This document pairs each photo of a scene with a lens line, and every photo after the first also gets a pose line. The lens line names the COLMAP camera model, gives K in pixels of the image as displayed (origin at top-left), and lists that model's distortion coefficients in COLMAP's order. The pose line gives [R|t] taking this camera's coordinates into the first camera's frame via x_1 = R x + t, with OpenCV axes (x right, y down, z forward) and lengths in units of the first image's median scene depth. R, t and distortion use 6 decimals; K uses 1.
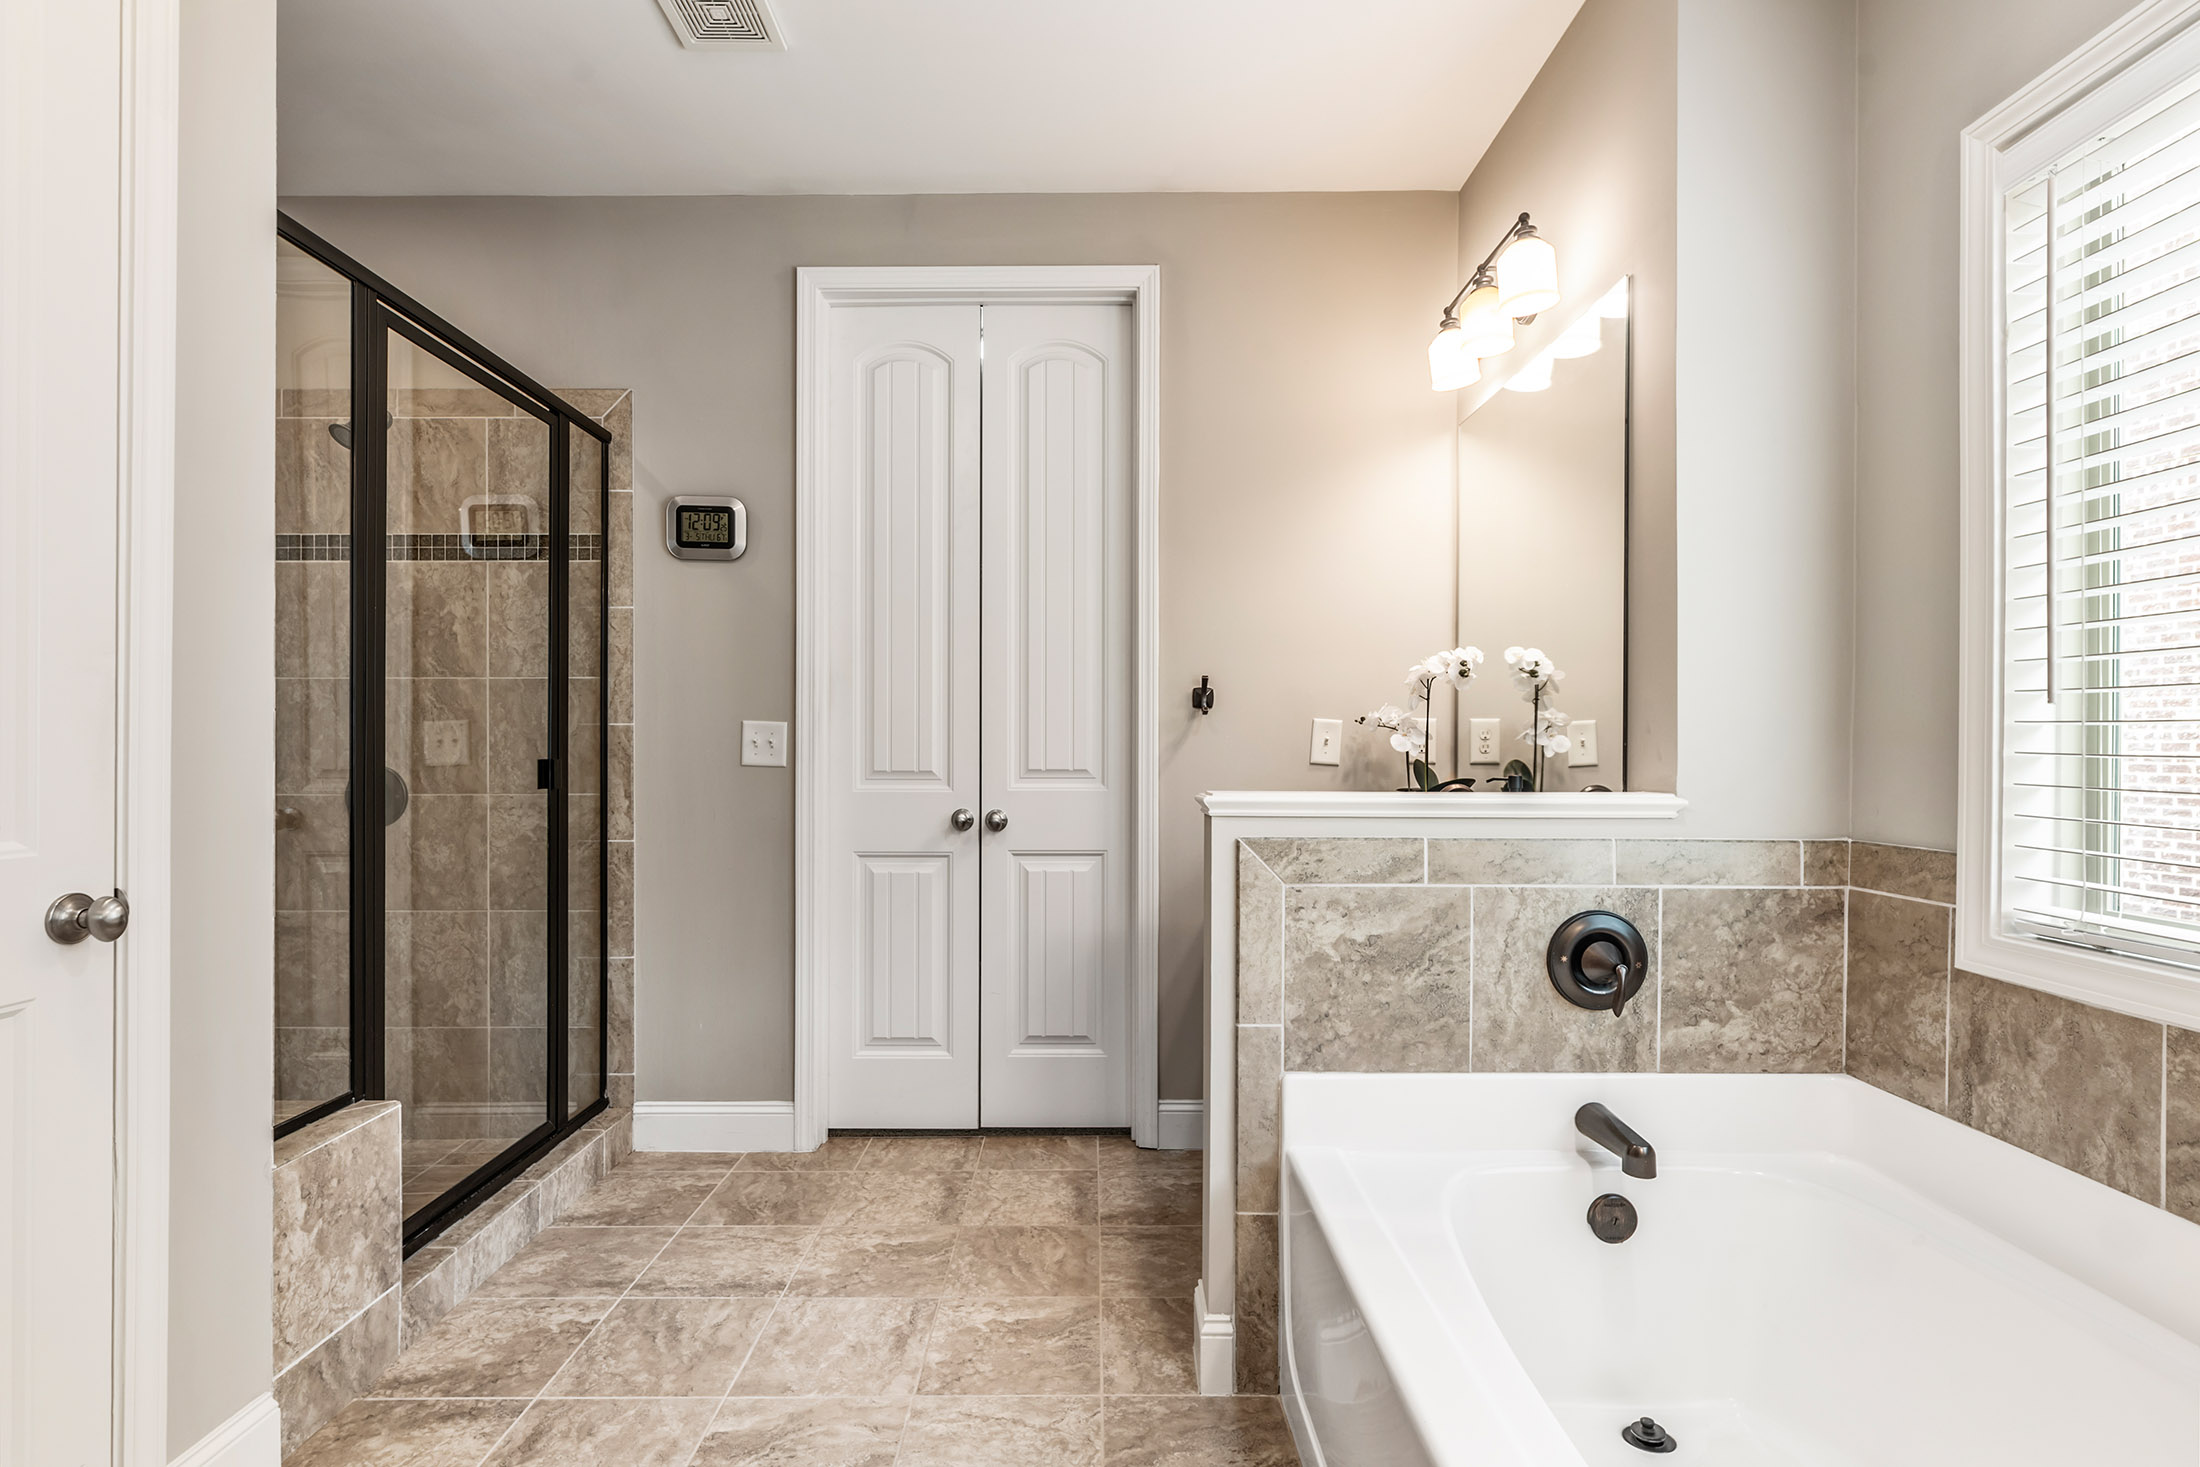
lens RADIAL K [[1060.5, 0, 1097.3], [0, 1060.5, 745.2], [0, 0, 1]] dist [0.001202, -0.001253]
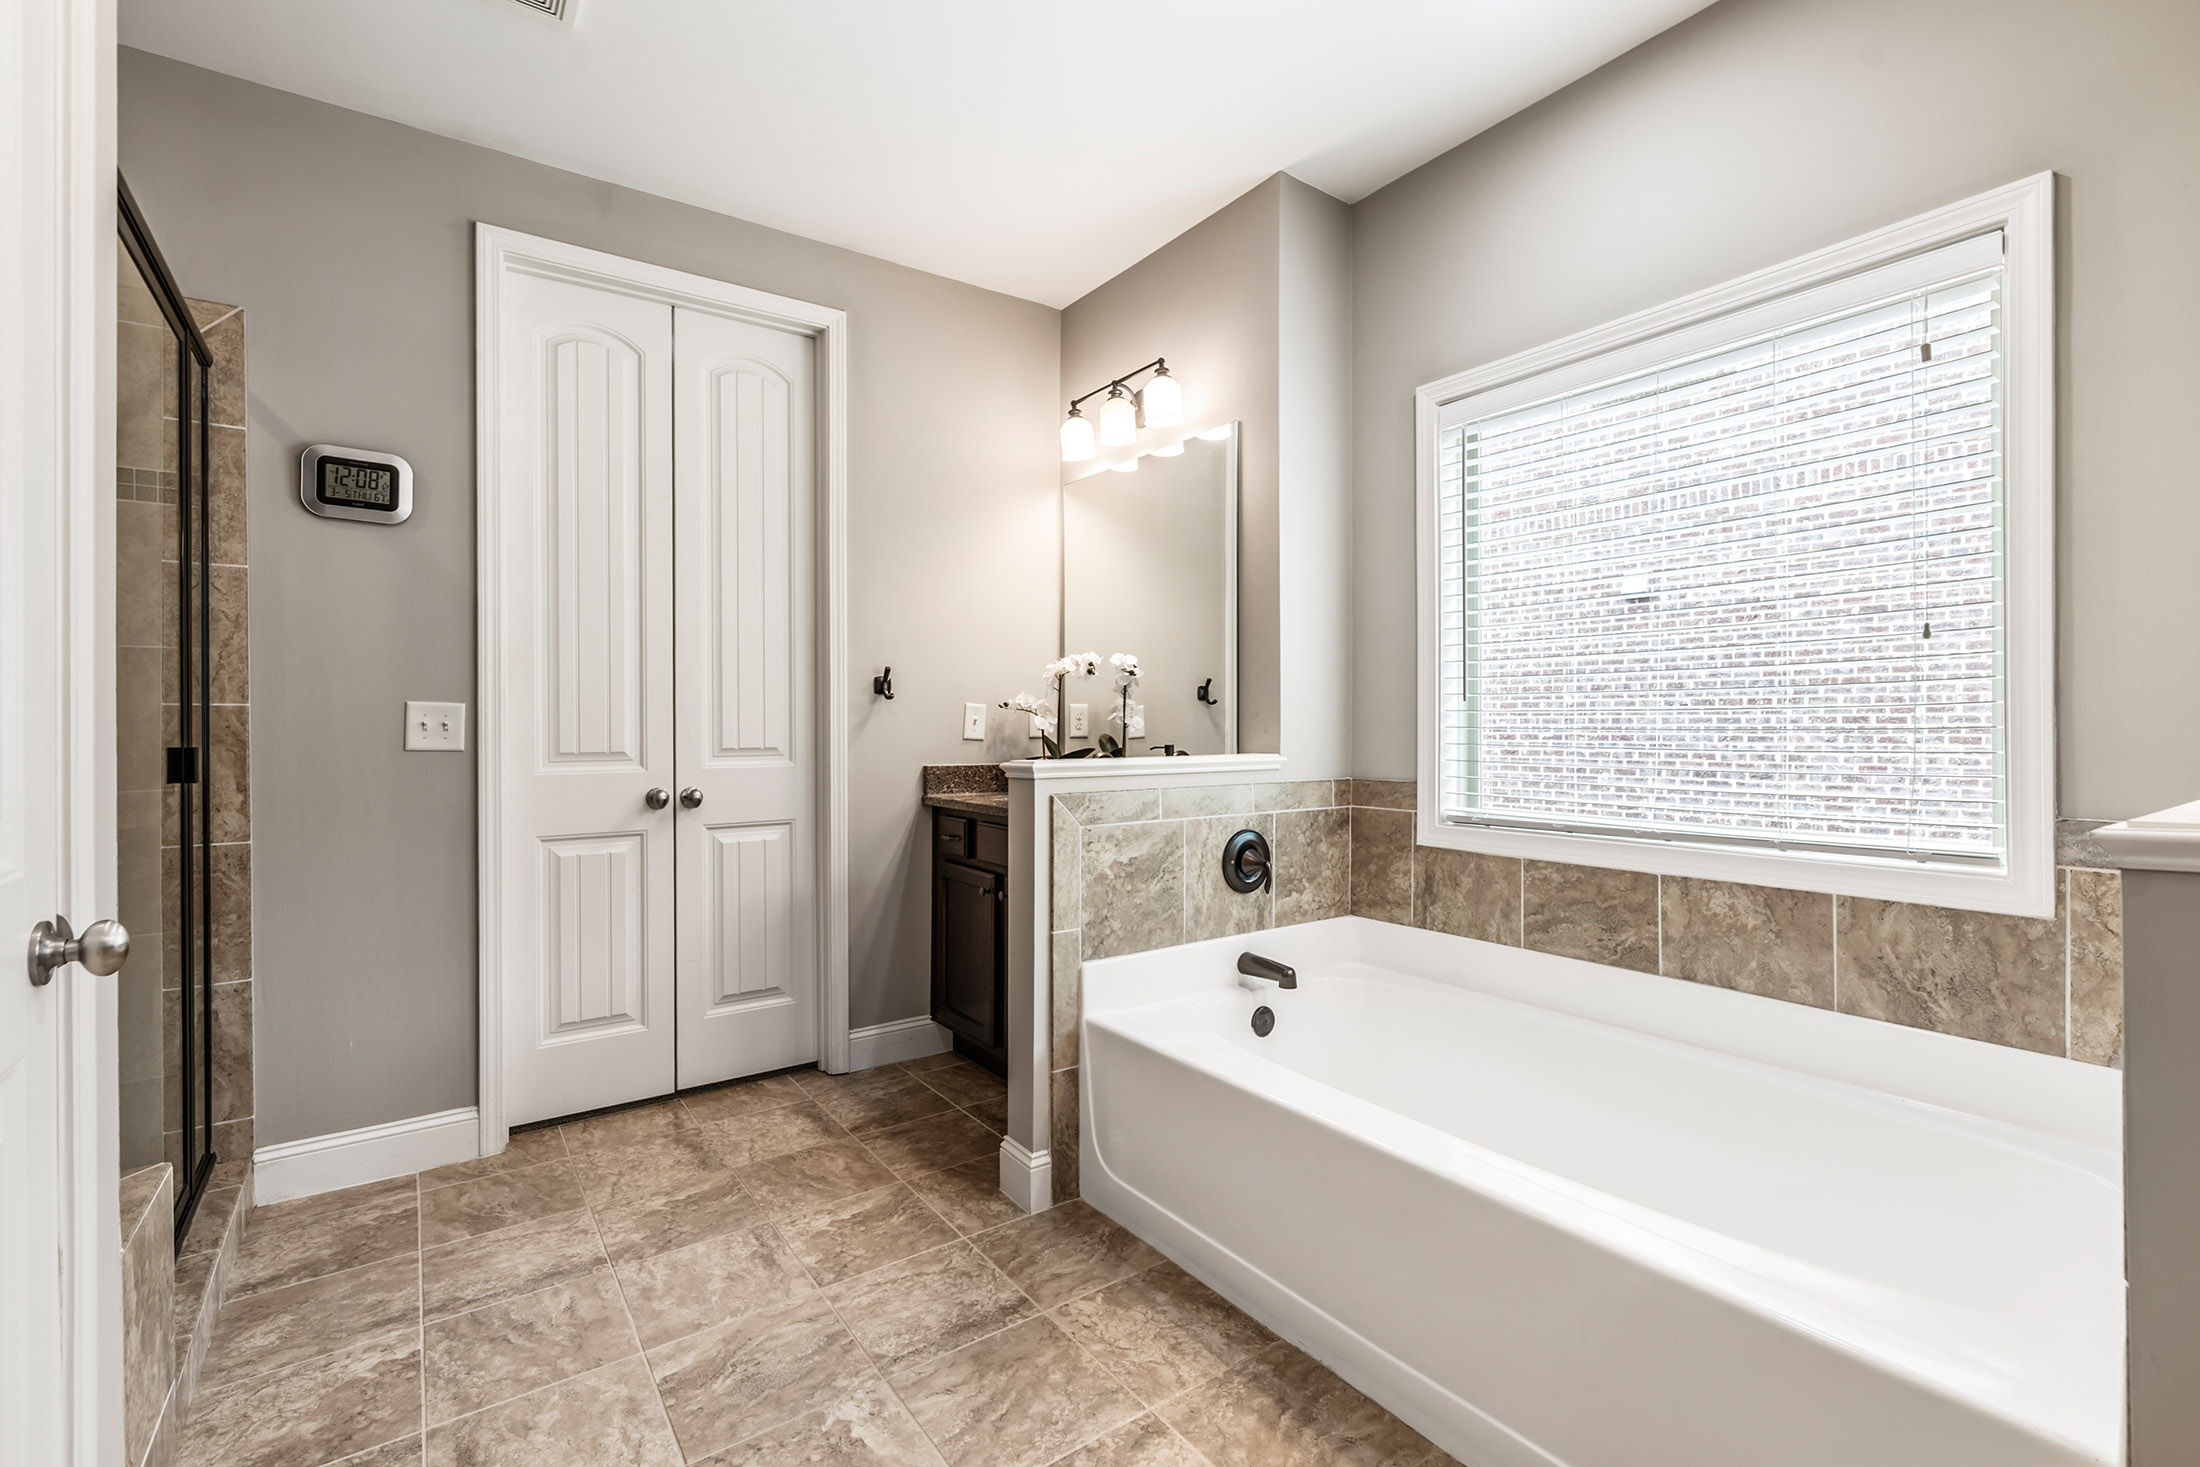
lens RADIAL K [[968.7, 0, 1100.4], [0, 968.7, 723.7], [0, 0, 1]] dist [0.001418, -0.000588]
pose [[0.814494, -0.005570, 0.580146, -0.367102], [0.005072, 0.999984, 0.002481, -0.003416], [-0.580150, 0.000921, 0.814509, -0.027585]]
